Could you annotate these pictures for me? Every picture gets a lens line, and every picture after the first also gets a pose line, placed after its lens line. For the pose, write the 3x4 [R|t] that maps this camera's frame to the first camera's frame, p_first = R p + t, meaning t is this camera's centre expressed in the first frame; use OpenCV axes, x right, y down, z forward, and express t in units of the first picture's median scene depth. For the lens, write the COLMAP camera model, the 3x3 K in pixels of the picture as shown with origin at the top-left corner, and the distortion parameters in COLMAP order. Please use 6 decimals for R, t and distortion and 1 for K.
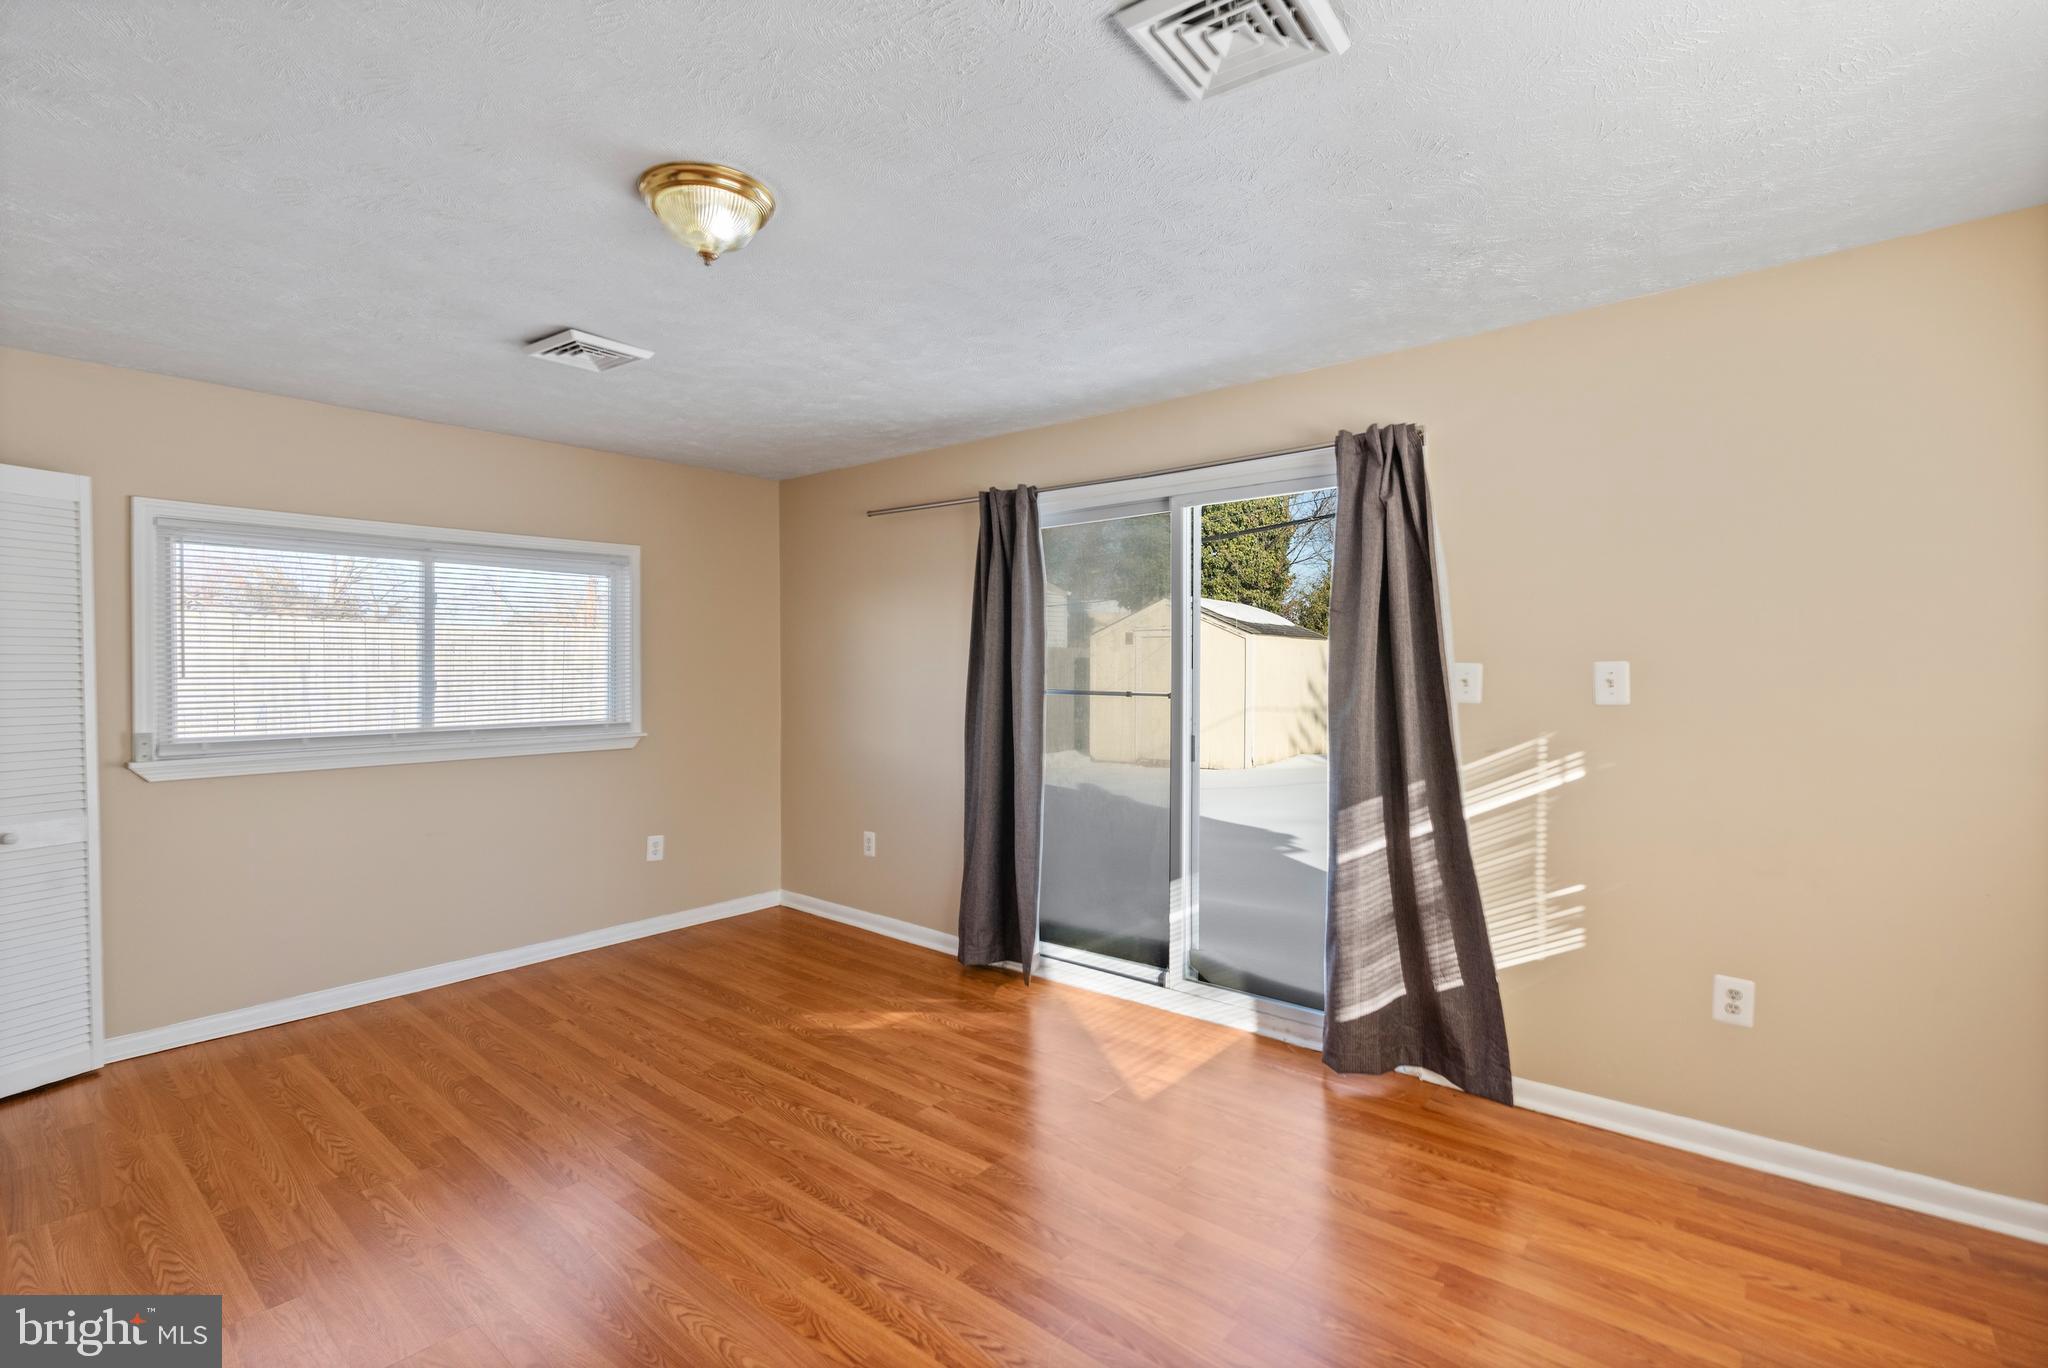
lens RADIAL K [[941.2, 0, 1024.0], [0, 941.2, 684.0], [0, 0, 1]] dist [-0.002852, -0.000192]
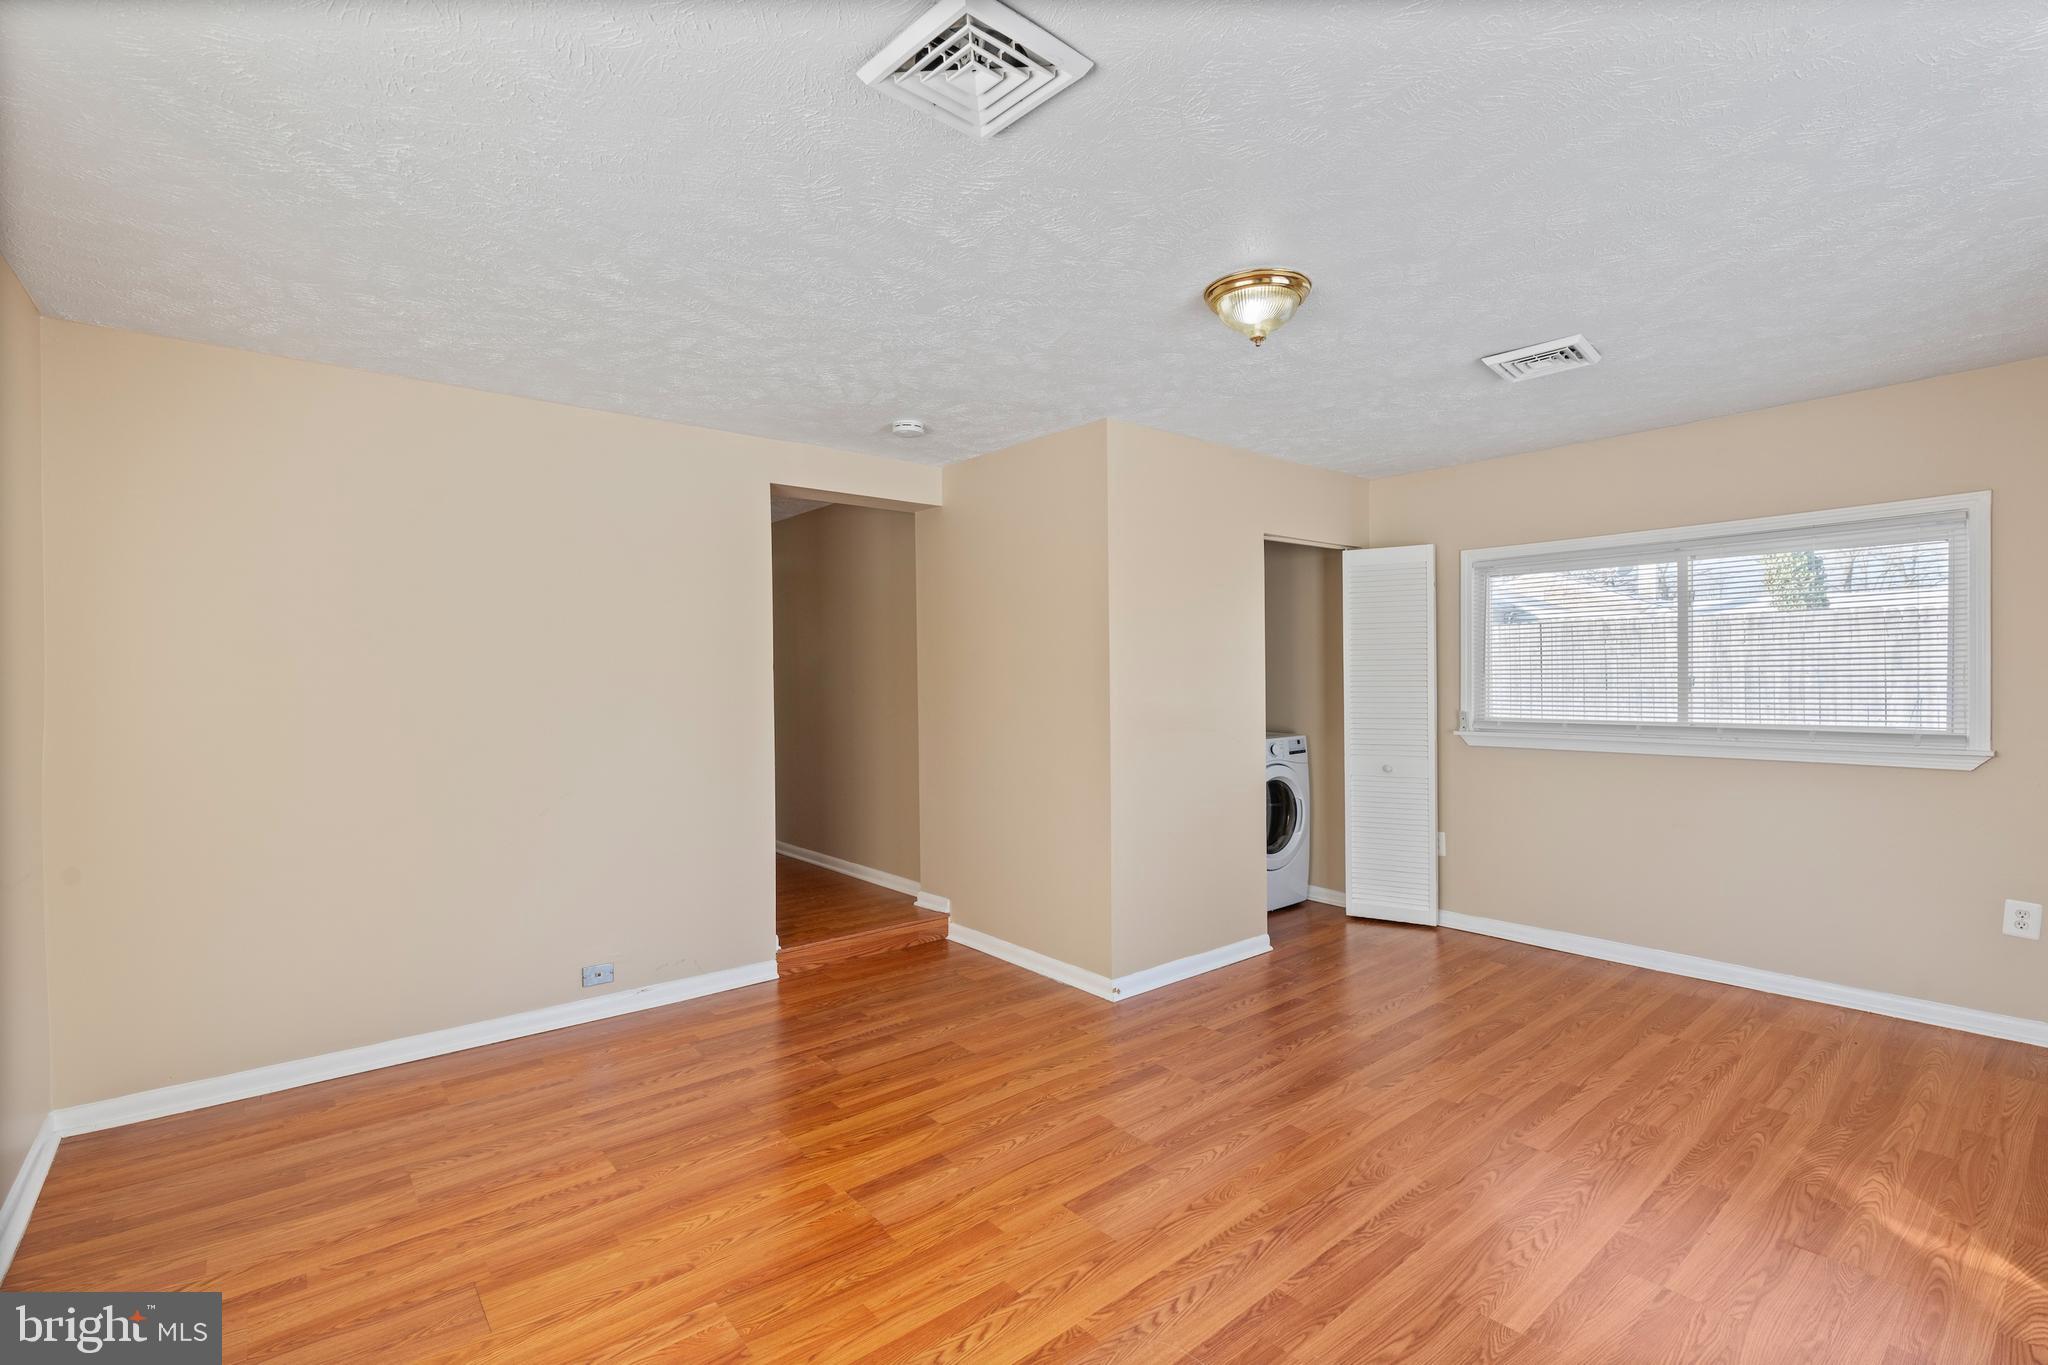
lens RADIAL K [[903.8, 0, 1031.2], [0, 903.8, 681.2], [0, 0, 1]] dist [-0.004261, 0.000137]
pose [[-0.173747, 0.011085, -0.984728, 0.510969], [-0.005386, 0.999911, 0.012206, -0.007432], [0.984776, 0.007424, -0.173672, 0.518529]]
